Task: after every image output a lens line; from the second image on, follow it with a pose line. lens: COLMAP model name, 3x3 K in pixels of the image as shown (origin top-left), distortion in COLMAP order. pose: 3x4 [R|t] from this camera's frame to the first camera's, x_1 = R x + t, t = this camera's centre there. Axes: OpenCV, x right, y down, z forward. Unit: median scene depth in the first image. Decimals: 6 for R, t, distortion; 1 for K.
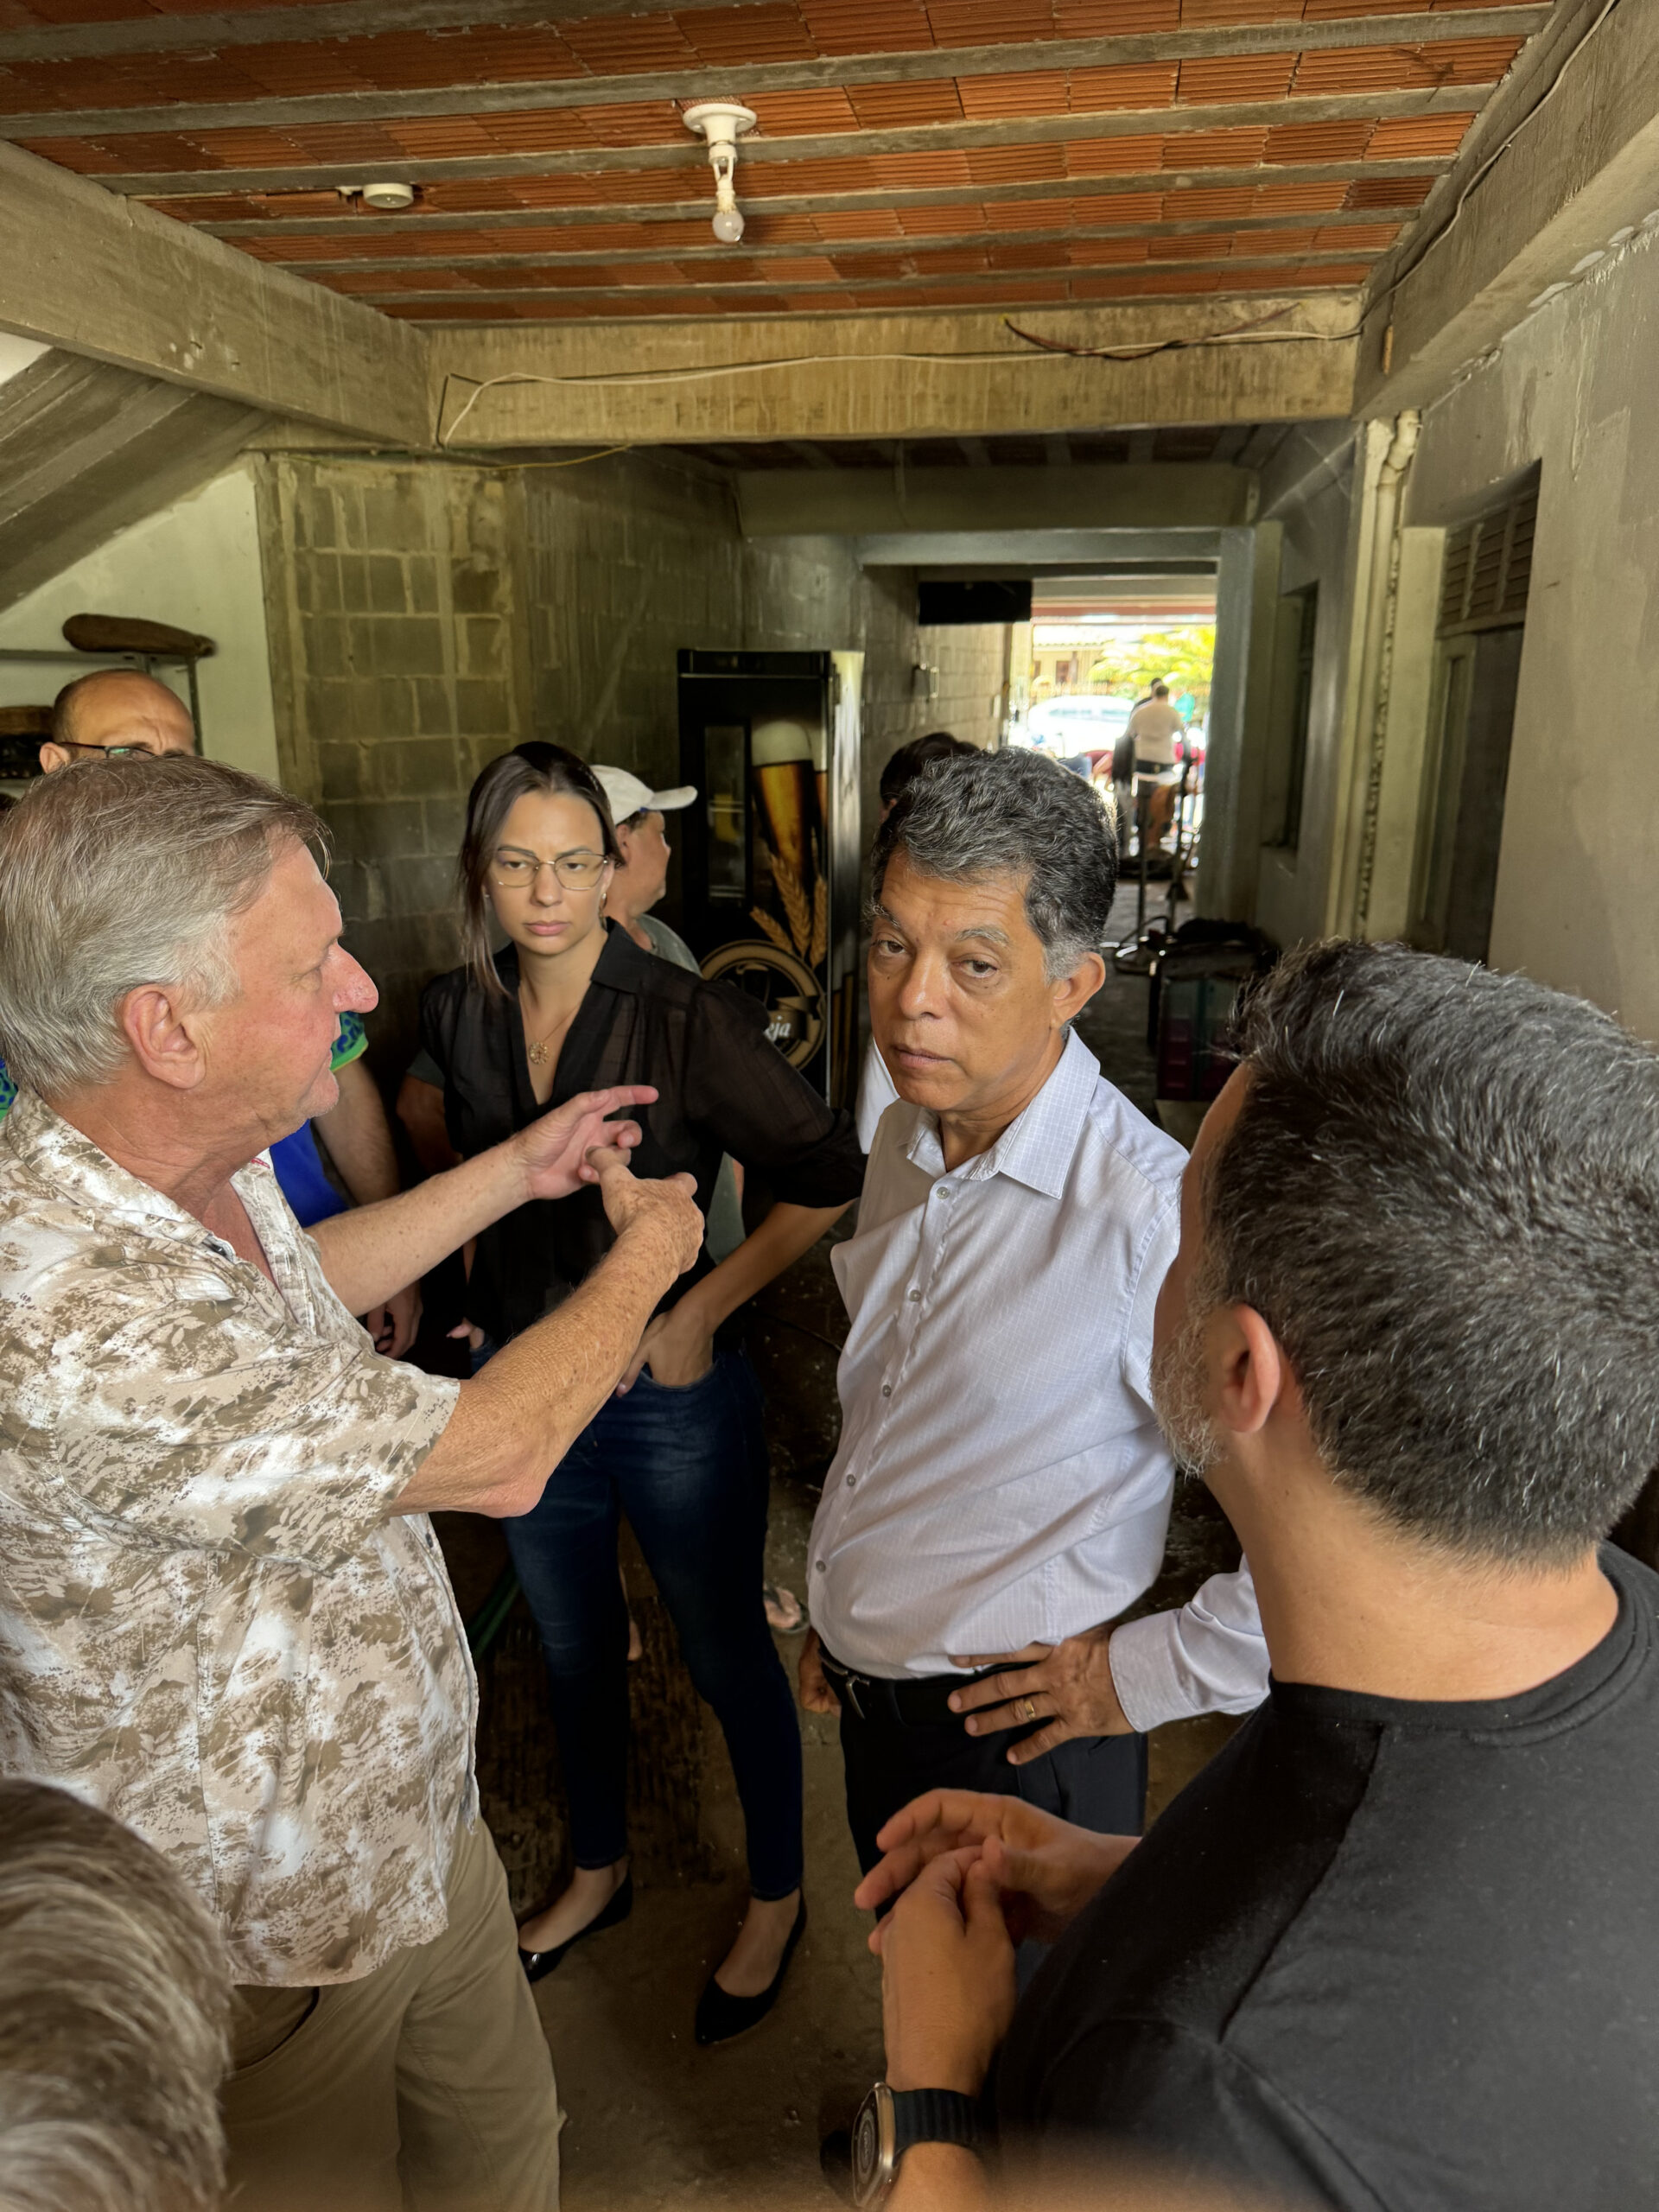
lens RADIAL K [[1562.3, 0, 813.6], [0, 1562.3, 1136.1], [0, 0, 1]] dist [-0.009164, 0.000380]
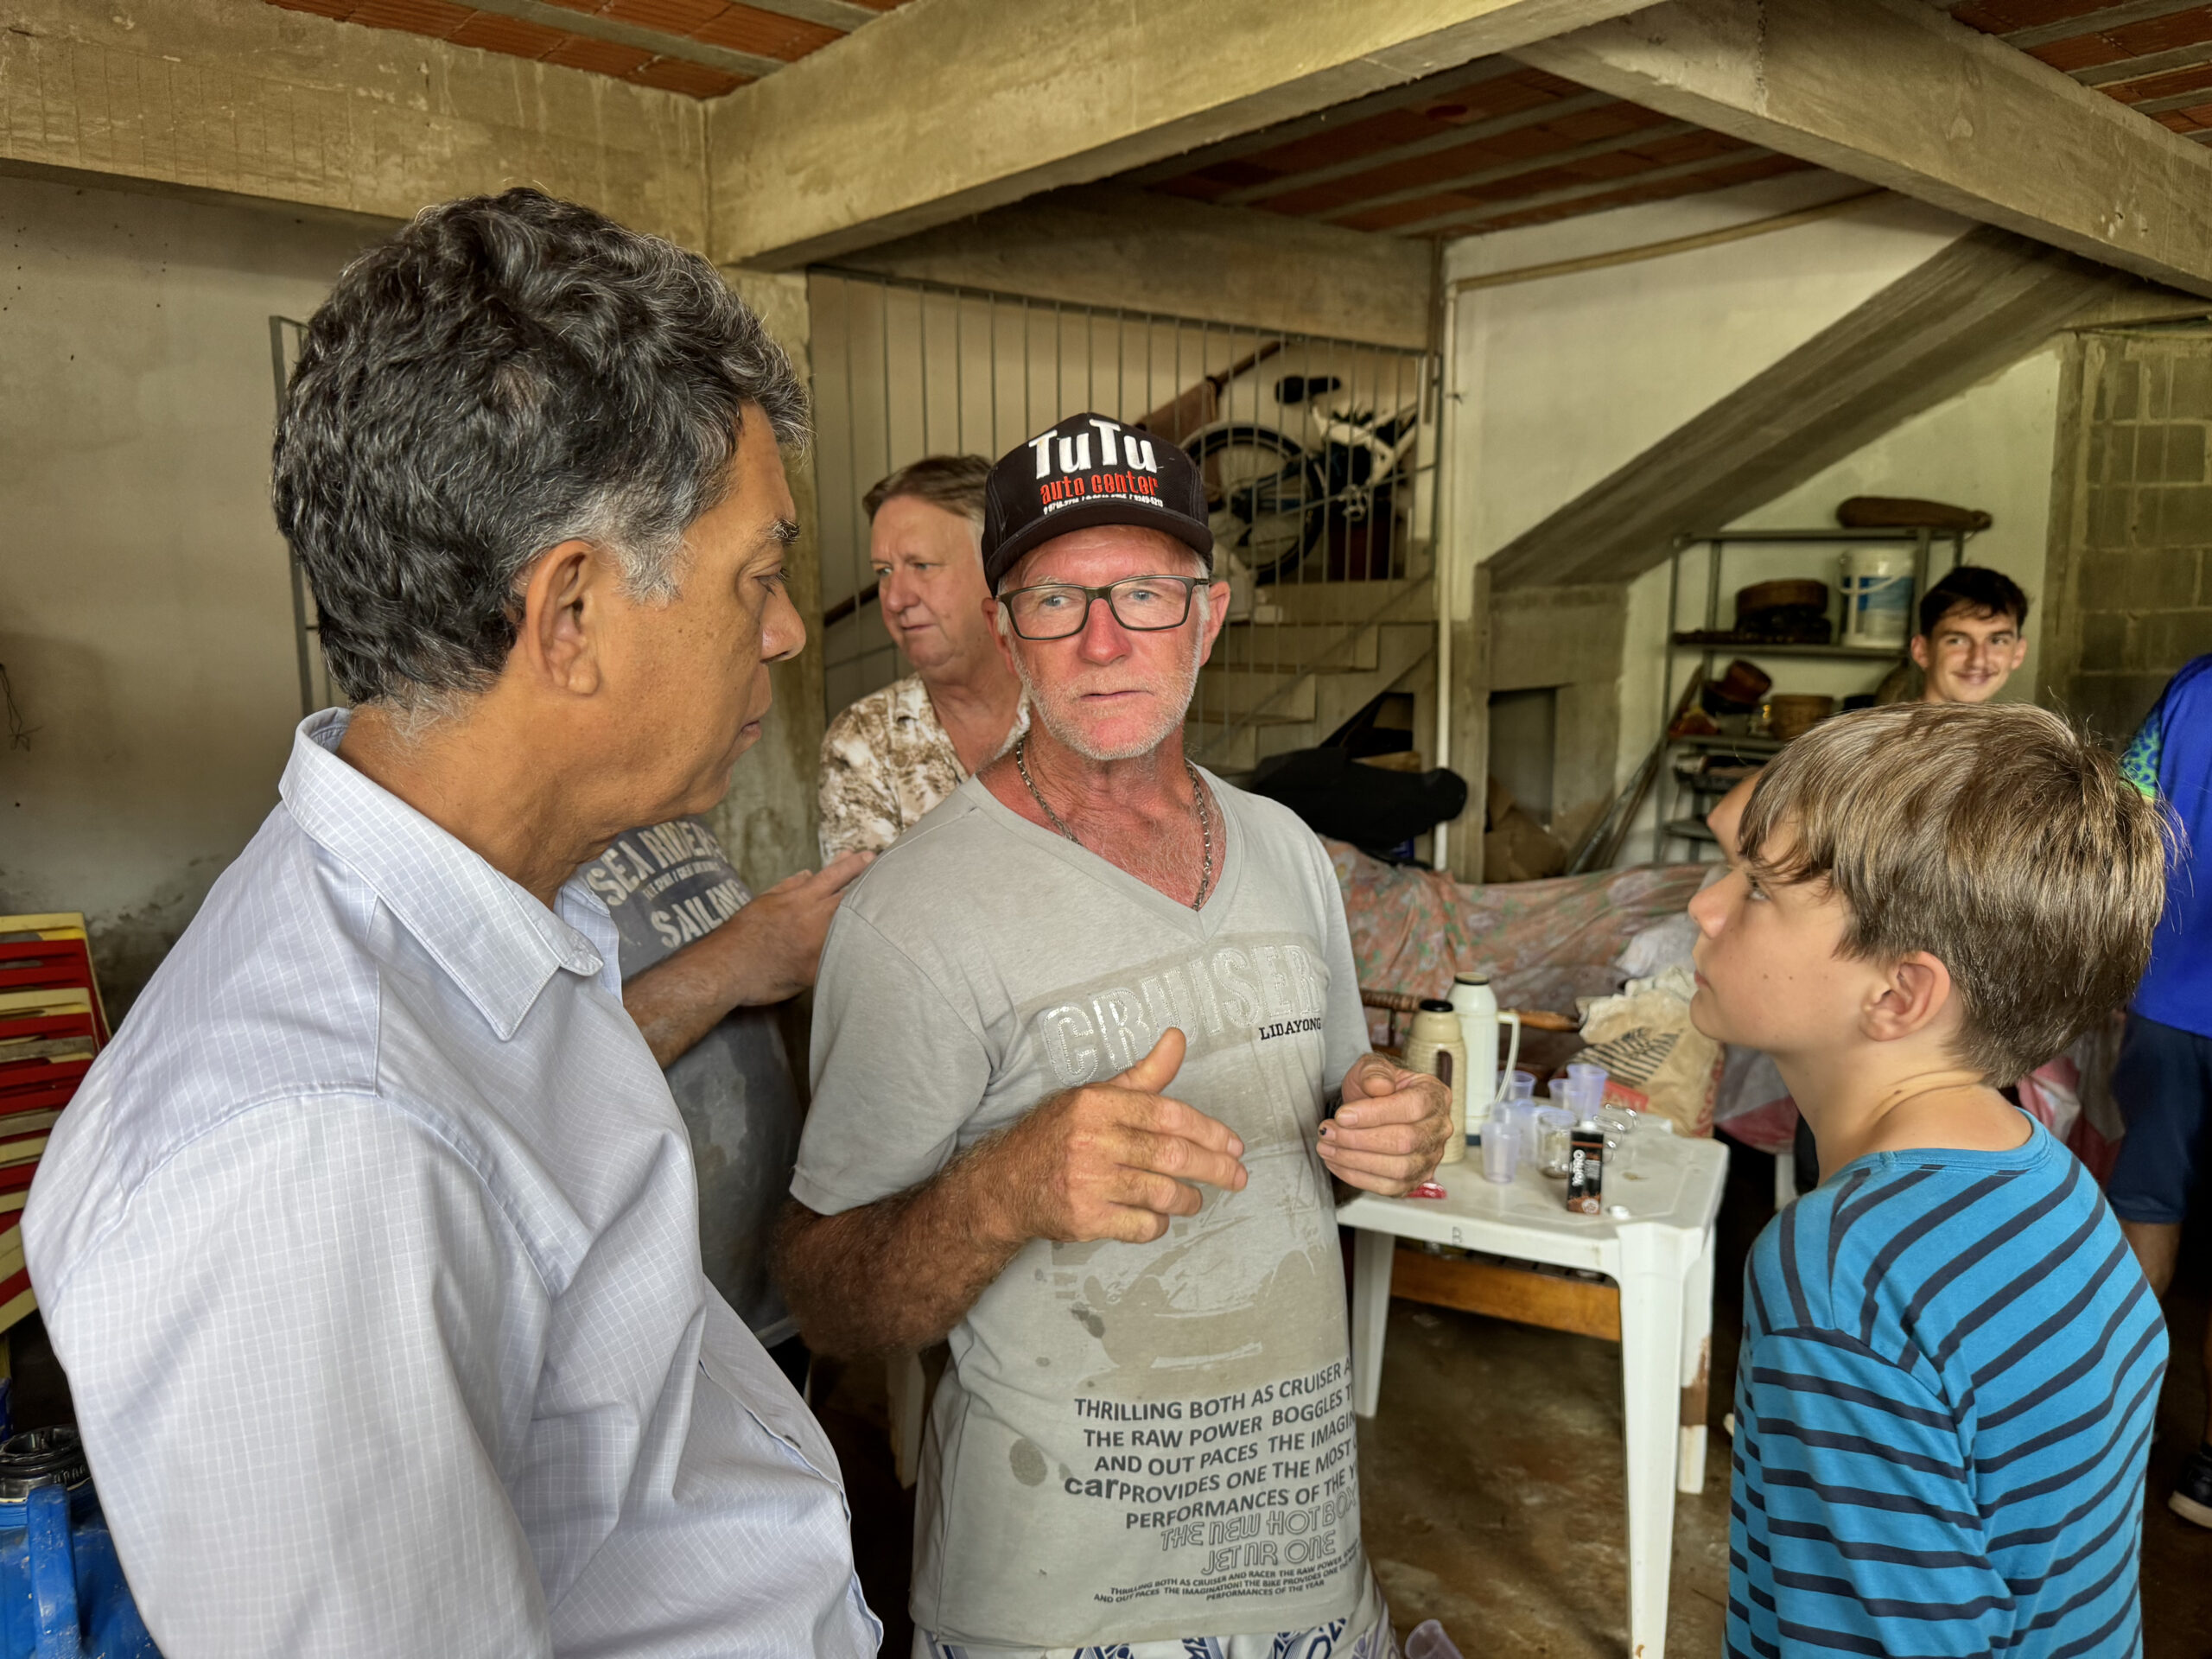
lens RADIAL K [[1581.3, 0, 1117.5], [0, 1581.3, 851.4], [0, 0, 1]] dist [-0.005807, -0.002058]
pose [[0.771915, 0.085265, -0.629982, -0.176168], [-0.173776, 0.981524, -0.080083, 0.090432], [0.611514, 0.171293, 0.772470, -0.123668]]
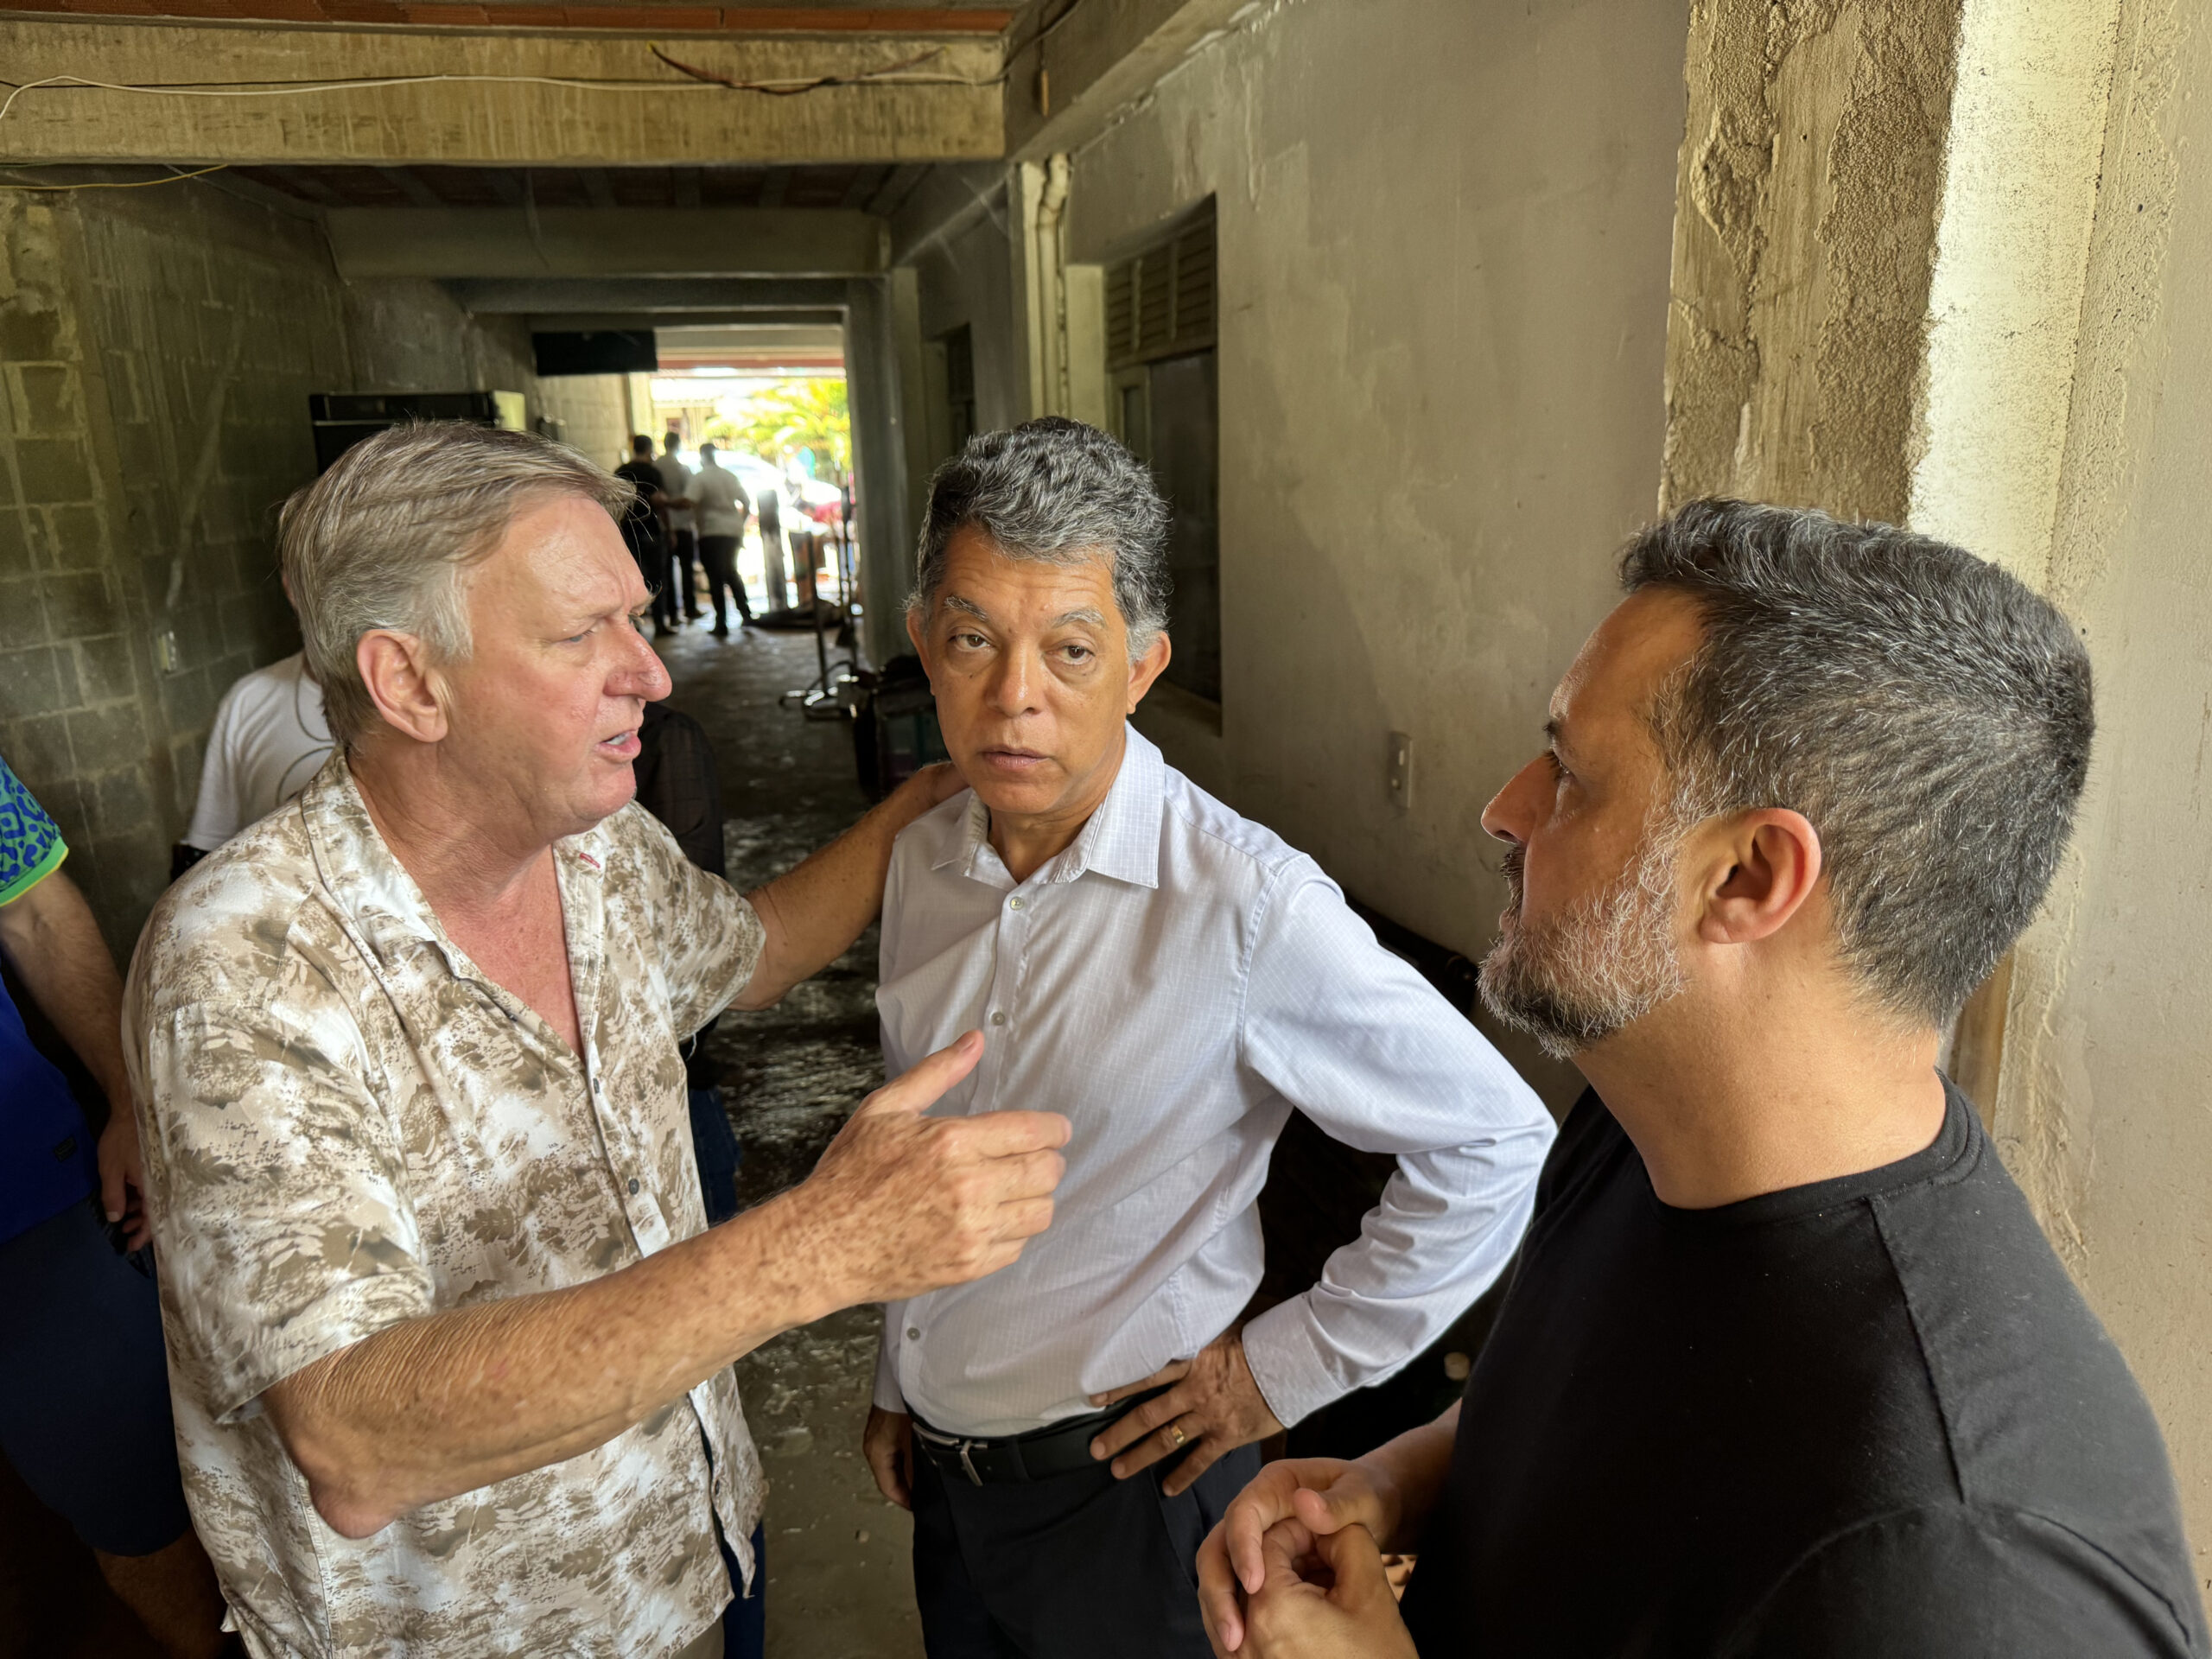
lens RADIAL K [[1575.9, 0, 1073.4], [0, 1575.9, 843.7], [0, 0, 1]] dist [0.000482, -0.002687]
pose [[0.919375, -0.127209, 0.372246, -0.062585], [0.139344, 0.990227, -0.005758, 0.003148], [-0.367875, 0.057164, 0.928116, 0.033451]]
